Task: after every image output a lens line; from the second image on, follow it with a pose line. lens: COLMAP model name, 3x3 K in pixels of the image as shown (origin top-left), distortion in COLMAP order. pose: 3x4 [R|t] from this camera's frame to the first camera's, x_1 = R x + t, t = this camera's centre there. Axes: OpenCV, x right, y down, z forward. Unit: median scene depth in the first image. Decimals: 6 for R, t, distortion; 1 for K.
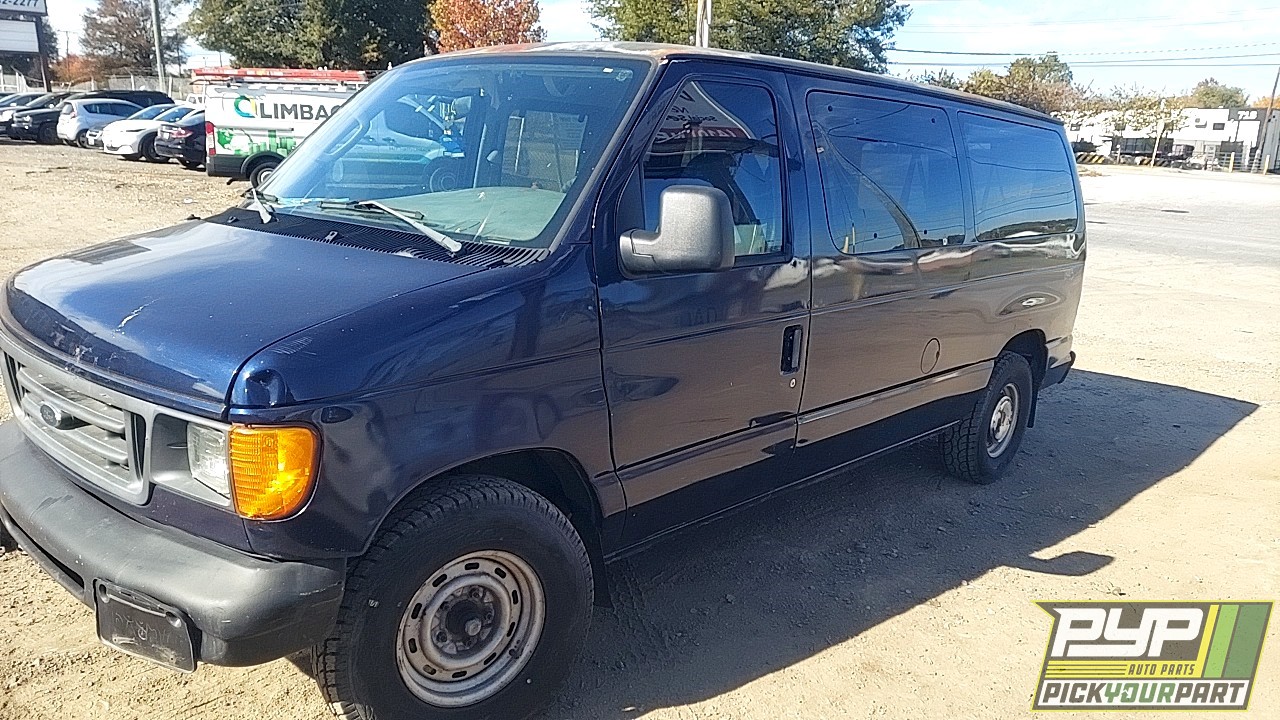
lens RADIAL K [[1019.5, 0, 617.6], [0, 1019.5, 360.6], [0, 0, 1]] dist [0.137013, -0.188843]
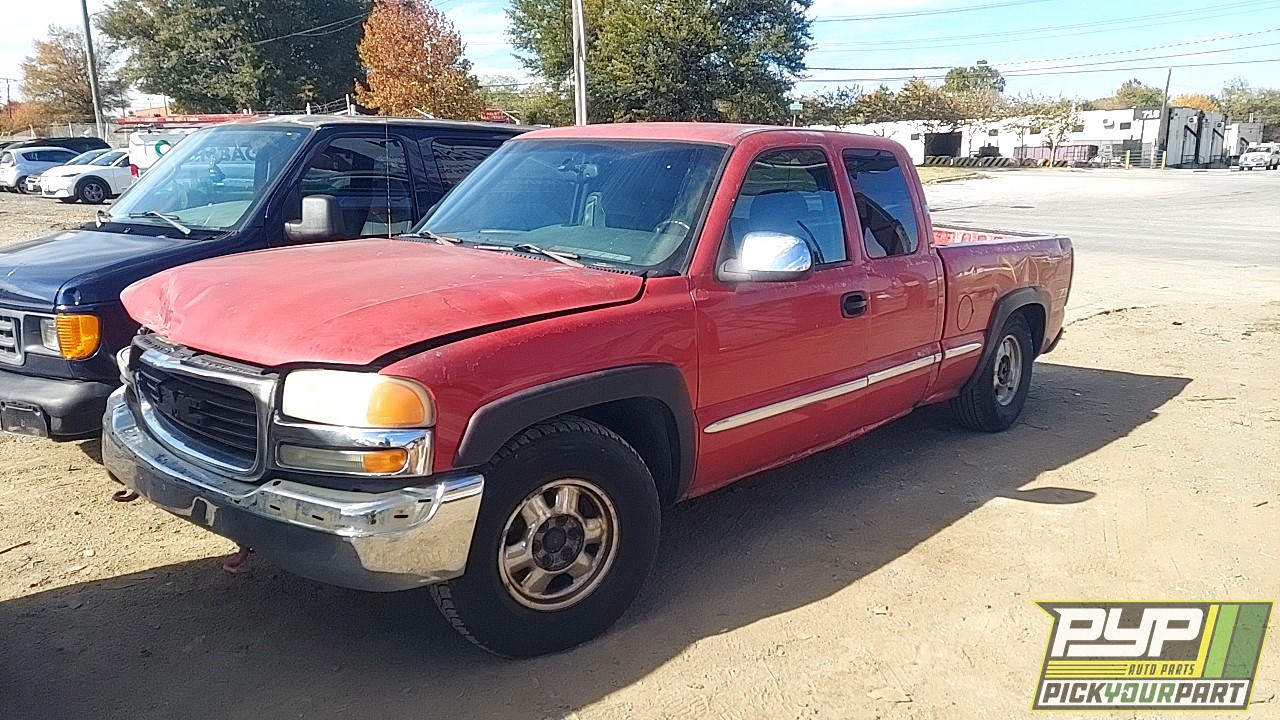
lens RADIAL K [[1058.9, 0, 640.0], [0, 1058.9, 360.0], [0, 0, 1]] dist [0.095131, -0.102696]
pose [[0.998136, -0.050287, 0.034574, 0.058447], [0.051170, 0.998374, -0.025138, 0.021497], [-0.033253, 0.026861, 0.999086, -0.098934]]
